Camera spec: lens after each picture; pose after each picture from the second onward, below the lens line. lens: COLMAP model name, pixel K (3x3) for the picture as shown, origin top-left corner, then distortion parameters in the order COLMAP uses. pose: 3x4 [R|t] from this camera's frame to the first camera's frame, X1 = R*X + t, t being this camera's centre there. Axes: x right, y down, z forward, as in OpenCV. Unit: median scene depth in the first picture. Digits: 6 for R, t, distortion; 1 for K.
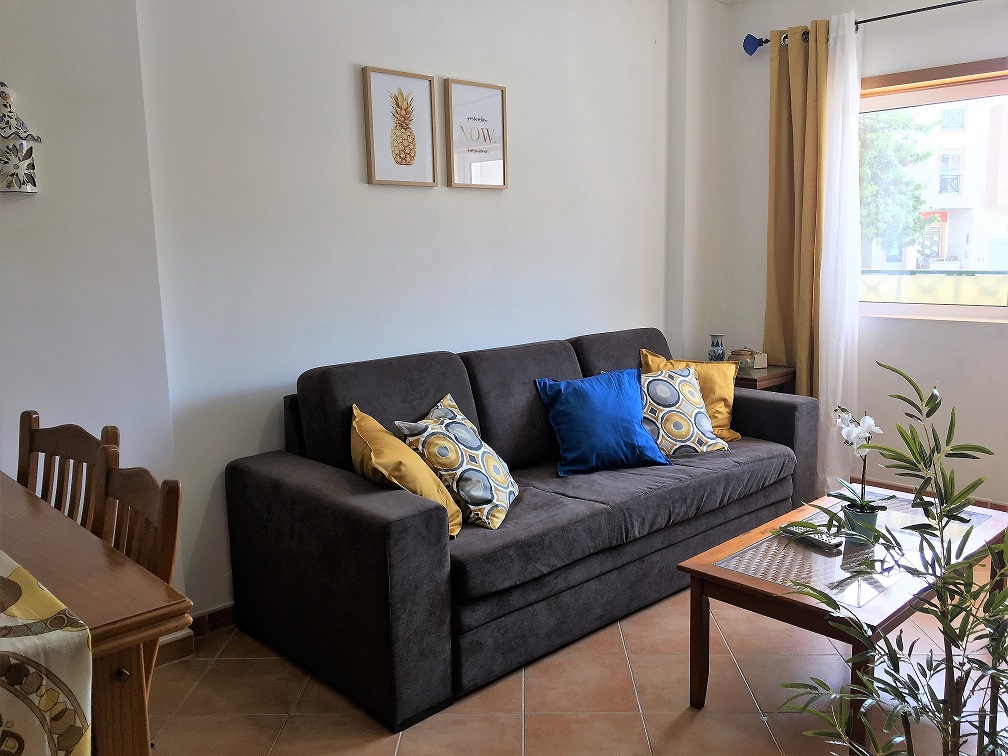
lens RADIAL K [[845.9, 0, 504.0], [0, 845.9, 378.0], [0, 0, 1]] dist [0.087045, -0.129210]
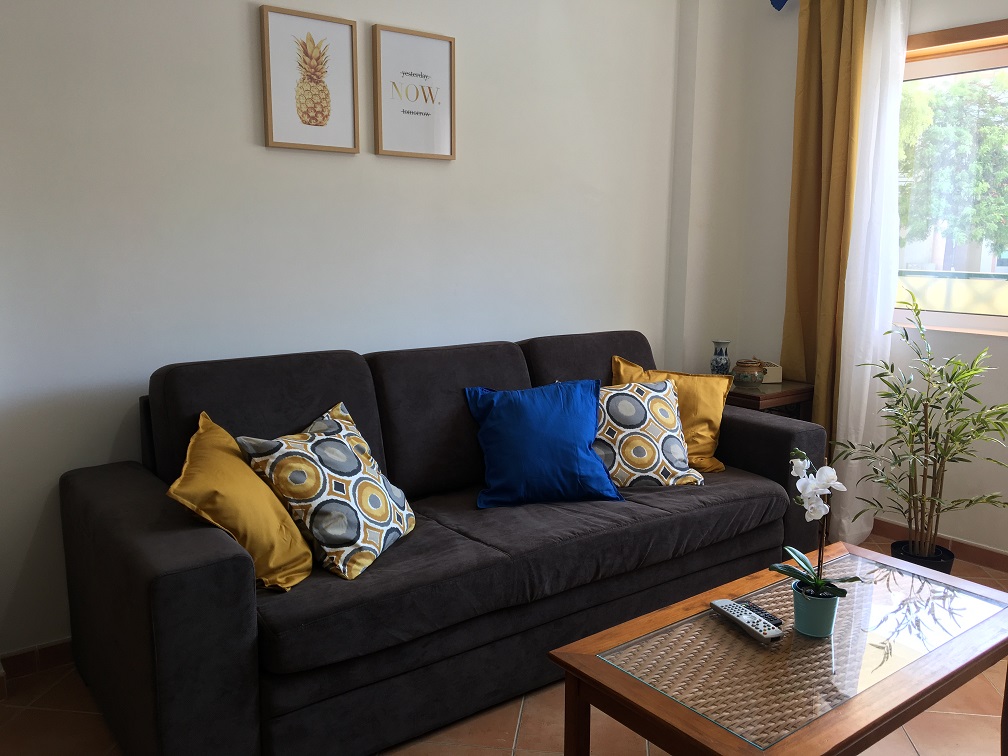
lens RADIAL K [[845.9, 0, 504.0], [0, 845.9, 378.0], [0, 0, 1]] dist [0.087045, -0.129210]
pose [[0.993895, 0.046350, -0.100119, 0.167275], [-0.045154, 0.998879, 0.014175, -0.022943], [0.100664, -0.009567, 0.994874, 0.183075]]
